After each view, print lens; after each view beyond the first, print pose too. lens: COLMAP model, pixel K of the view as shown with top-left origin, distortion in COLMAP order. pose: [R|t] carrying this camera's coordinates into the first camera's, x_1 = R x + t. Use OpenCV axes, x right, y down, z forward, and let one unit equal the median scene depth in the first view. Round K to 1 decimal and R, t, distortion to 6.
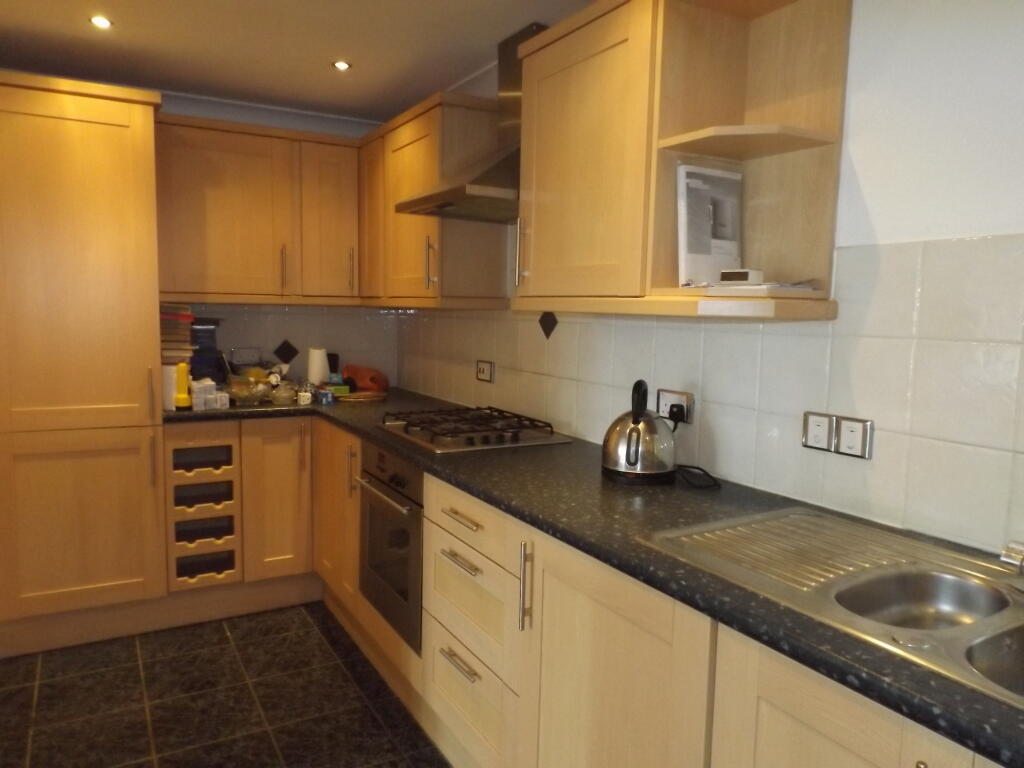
lens RADIAL K [[732.1, 0, 503.7], [0, 732.1, 383.3], [0, 0, 1]] dist [0.025133, -0.031096]
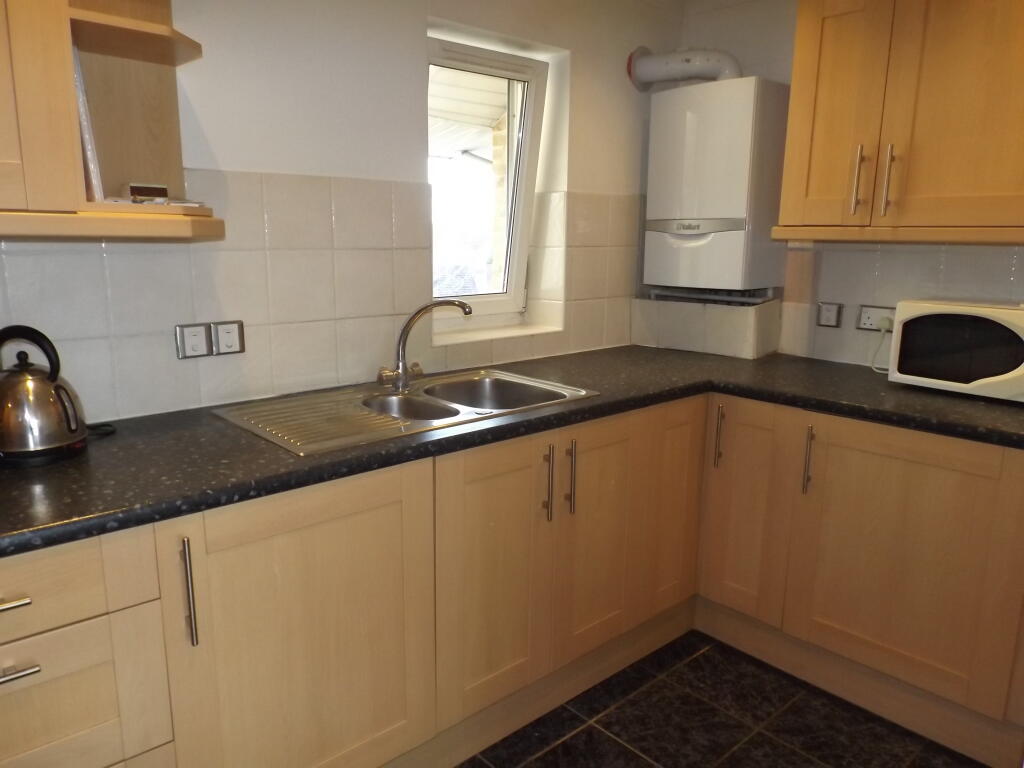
lens RADIAL K [[732.1, 0, 503.7], [0, 732.1, 383.3], [0, 0, 1]] dist [0.025133, -0.031096]
pose [[-0.215731, -0.218632, 0.951662, -0.765030], [0.091244, 0.965833, 0.242572, -0.102062], [-0.972180, 0.139164, -0.188411, 0.816866]]
